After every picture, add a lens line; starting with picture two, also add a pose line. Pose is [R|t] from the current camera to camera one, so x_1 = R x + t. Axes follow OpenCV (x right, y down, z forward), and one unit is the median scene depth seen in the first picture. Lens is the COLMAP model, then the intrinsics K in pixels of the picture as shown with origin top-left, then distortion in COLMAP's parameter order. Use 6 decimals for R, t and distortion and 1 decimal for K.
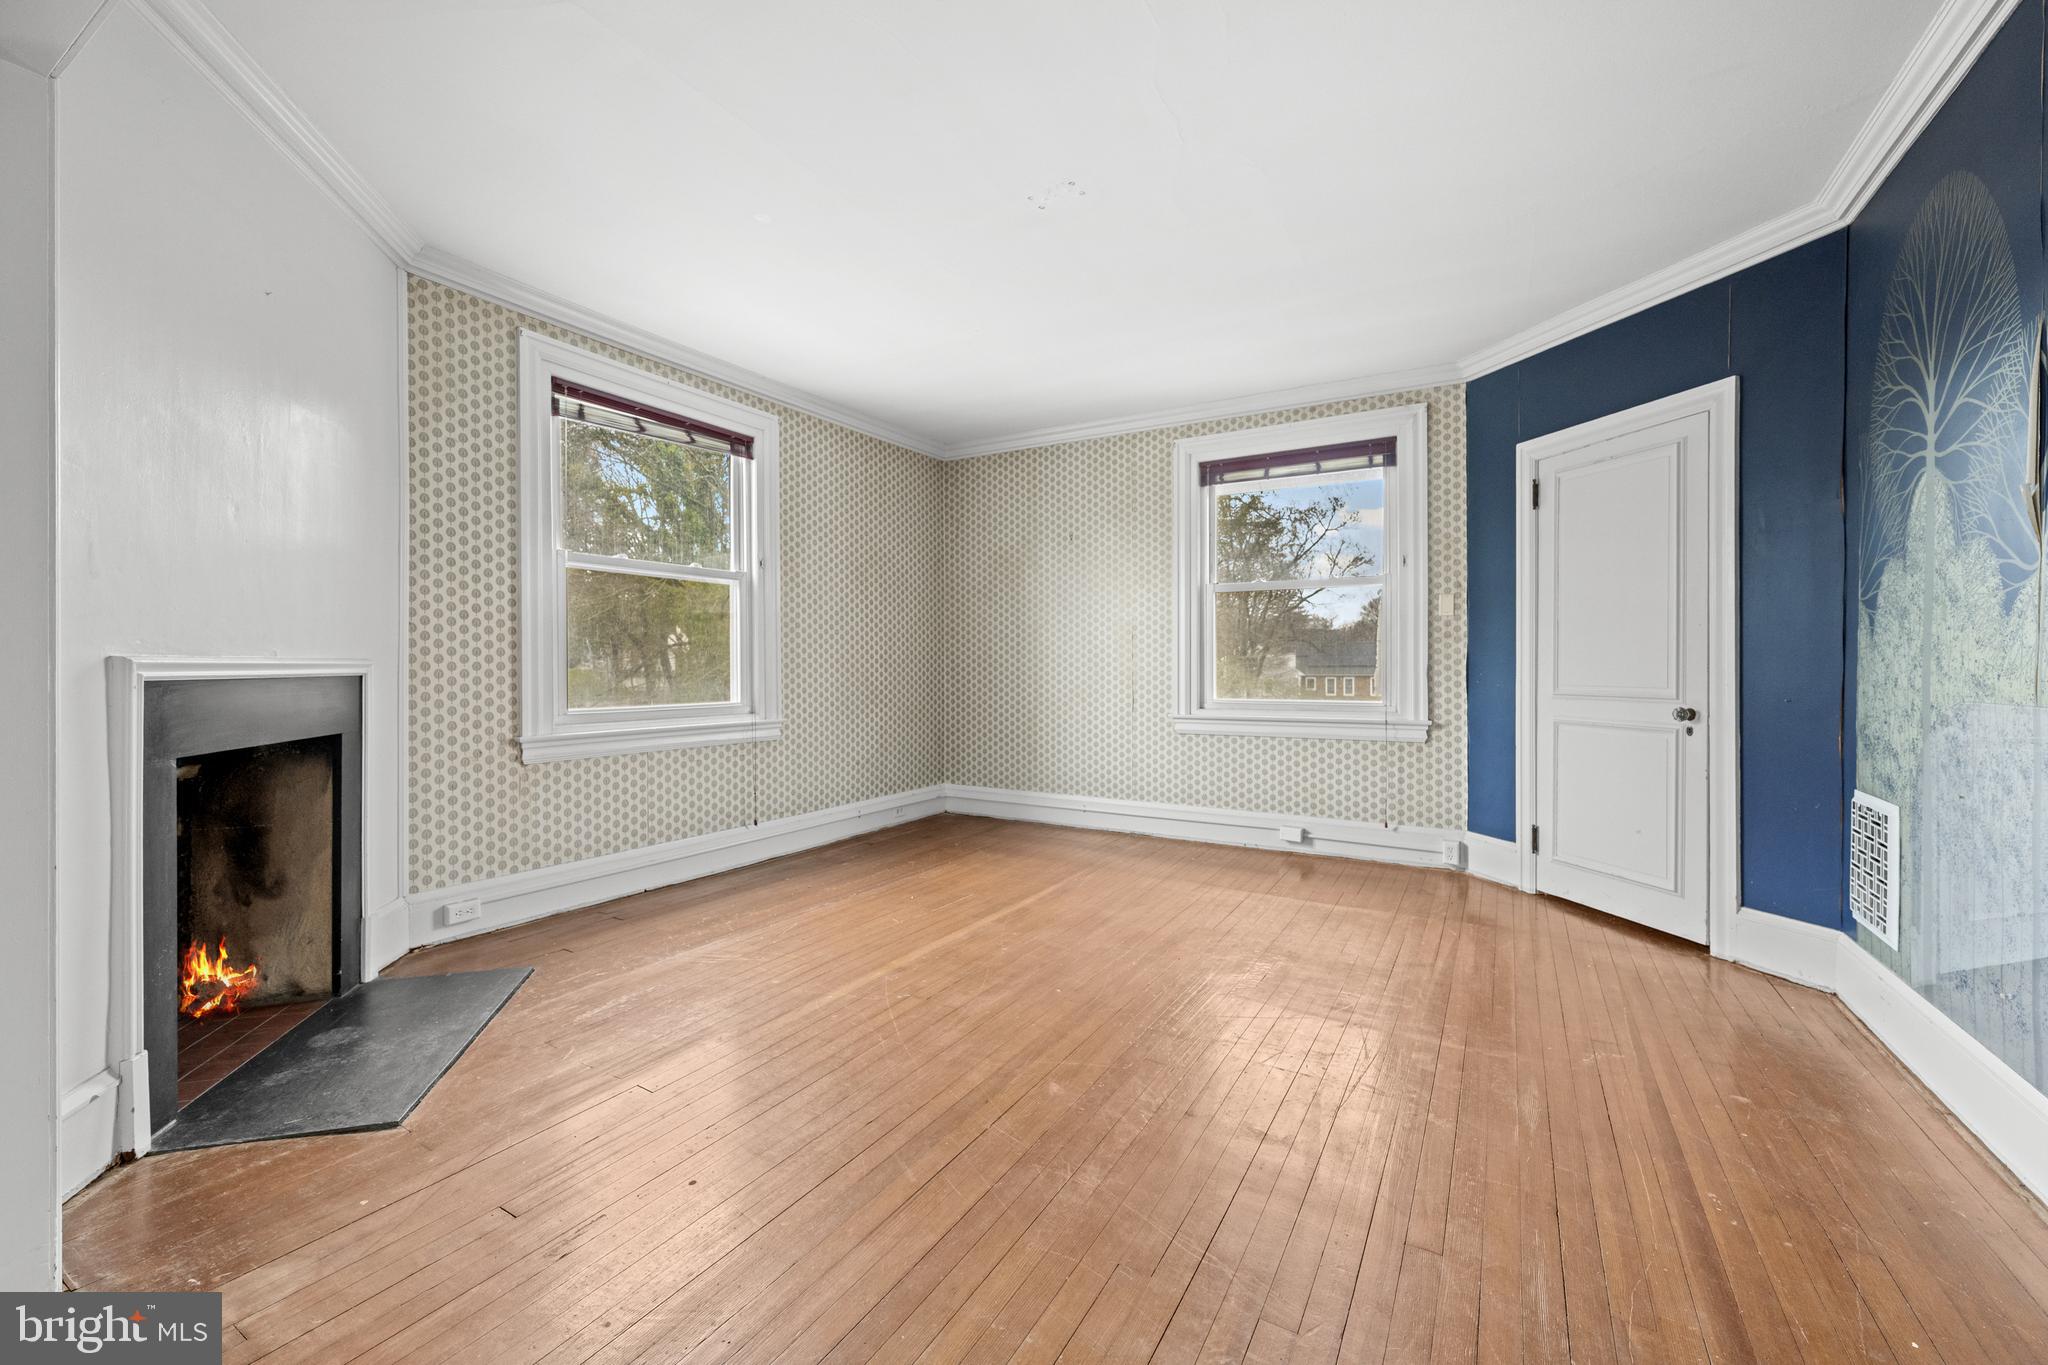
lens RADIAL K [[818.3, 0, 1023.3], [0, 818.3, 675.1], [0, 0, 1]] dist [0.000051, 0.000012]
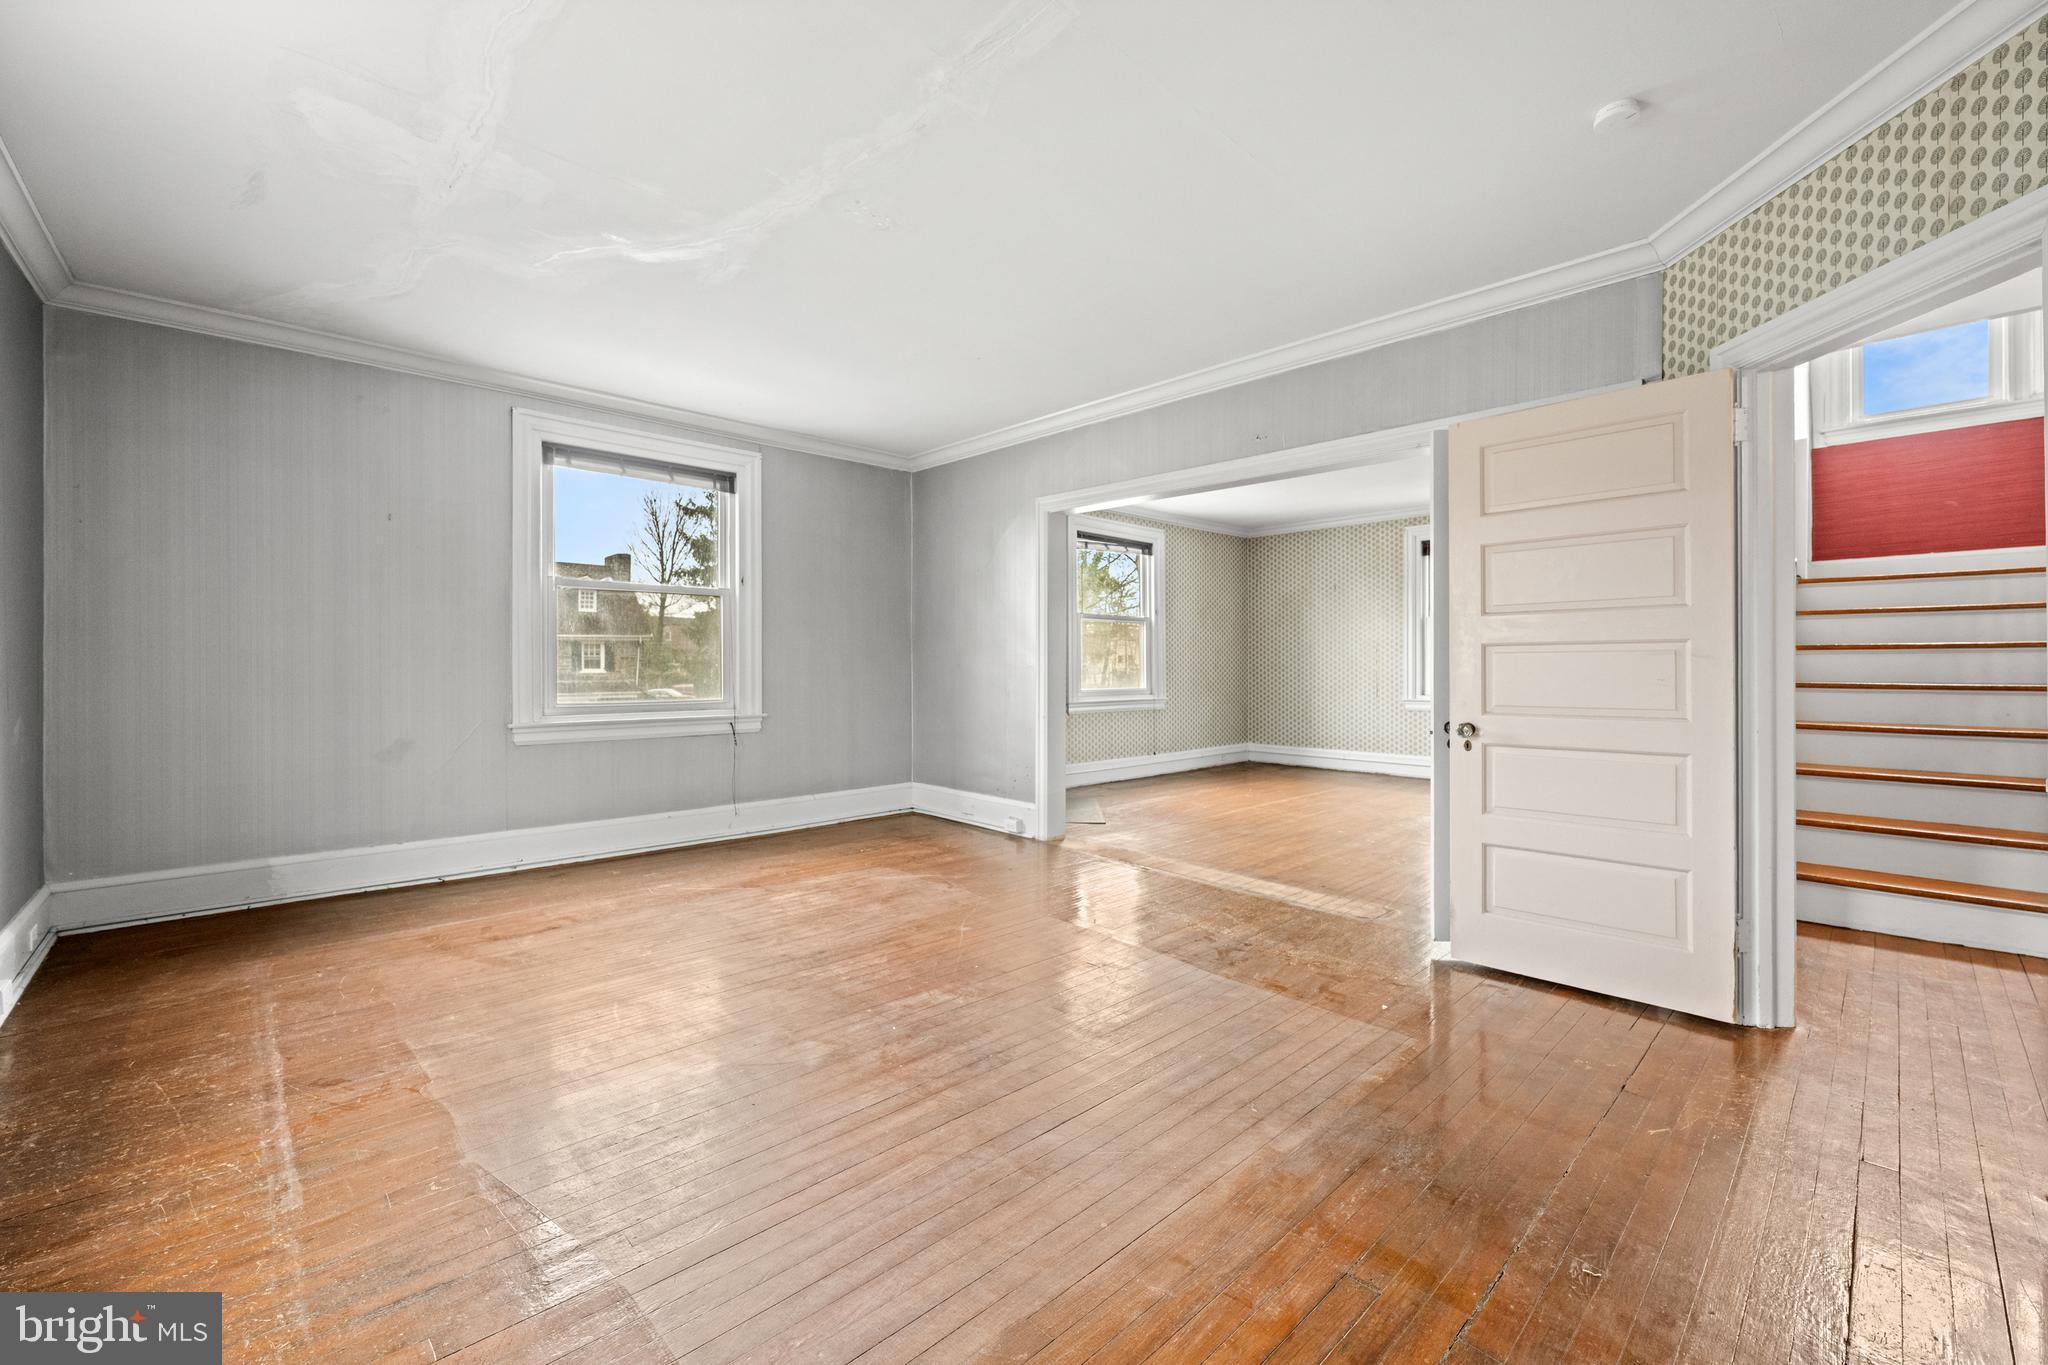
lens RADIAL K [[818.3, 0, 1027.0], [0, 818.3, 675.5], [0, 0, 1]] dist [0.000051, 0.000012]
pose [[0.961044, 0.002719, -0.276381, -0.081924], [-0.002428, 0.999996, 0.001396, 0.002631], [0.276384, -0.000670, 0.961047, -0.735685]]
